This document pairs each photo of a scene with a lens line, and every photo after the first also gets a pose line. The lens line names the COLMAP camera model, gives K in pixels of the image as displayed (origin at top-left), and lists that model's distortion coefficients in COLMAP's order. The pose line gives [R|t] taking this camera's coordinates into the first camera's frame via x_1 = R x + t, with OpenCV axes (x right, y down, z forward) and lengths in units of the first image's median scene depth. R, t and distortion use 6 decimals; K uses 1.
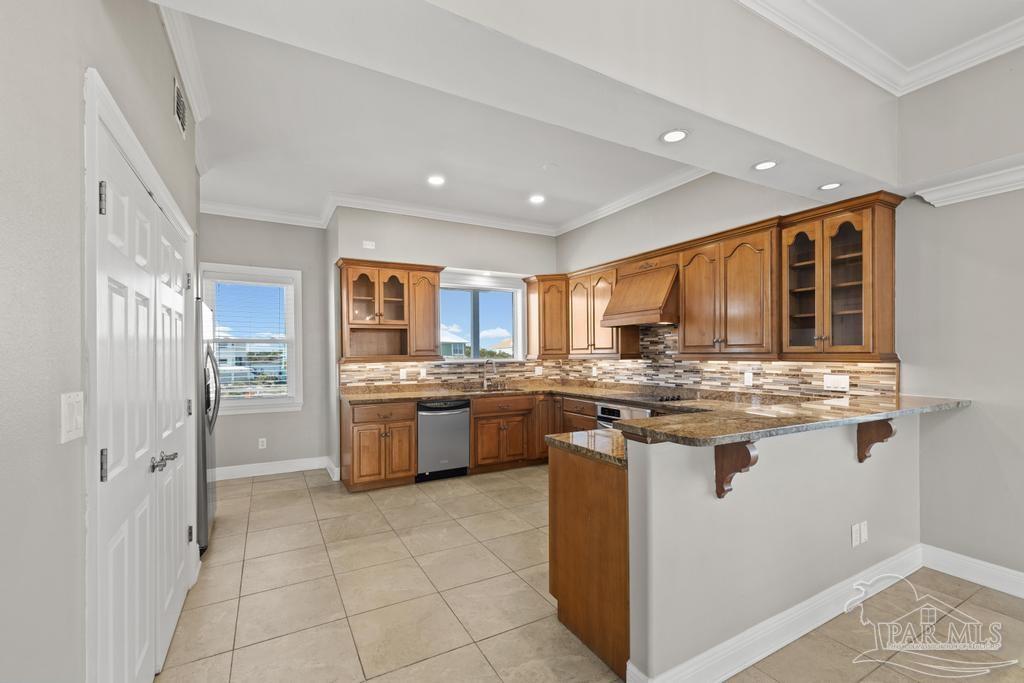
lens RADIAL K [[435.3, 0, 506.6], [0, 435.3, 355.8], [0, 0, 1]] dist [0.000792, -0.000329]
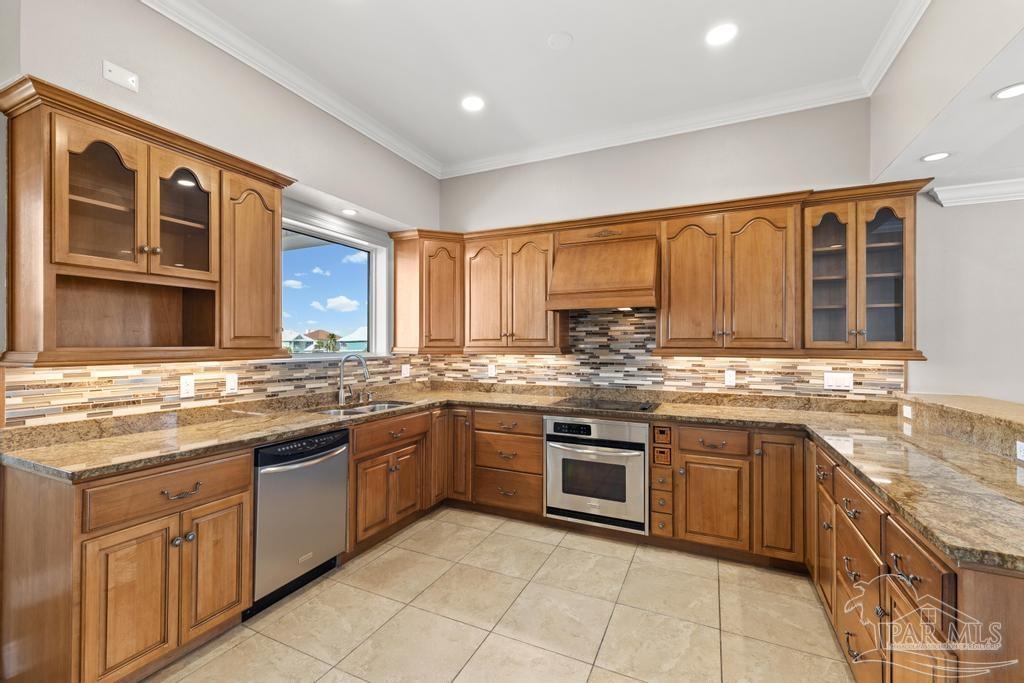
lens RADIAL K [[435.3, 0, 505.0], [0, 435.3, 343.1], [0, 0, 1]] dist [0.000792, -0.000329]
pose [[0.812149, 0.013177, 0.583301, -0.252003], [-0.006714, 0.999890, -0.013240, -0.001389], [-0.583411, 0.006837, 0.812148, 0.447198]]
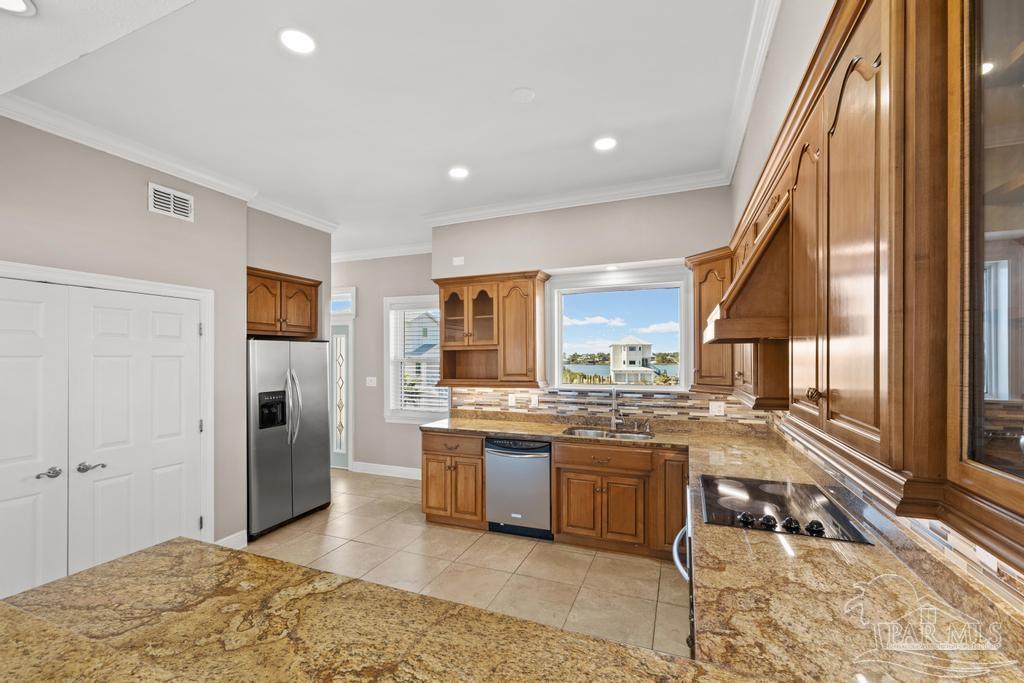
lens RADIAL K [[435.3, 0, 507.0], [0, 435.3, 355.8], [0, 0, 1]] dist [0.000792, -0.000329]
pose [[0.634214, 0.001666, -0.773156, 0.460210], [-0.004495, 0.999989, -0.001533, -0.048807], [0.773145, 0.004447, 0.634214, 0.474443]]
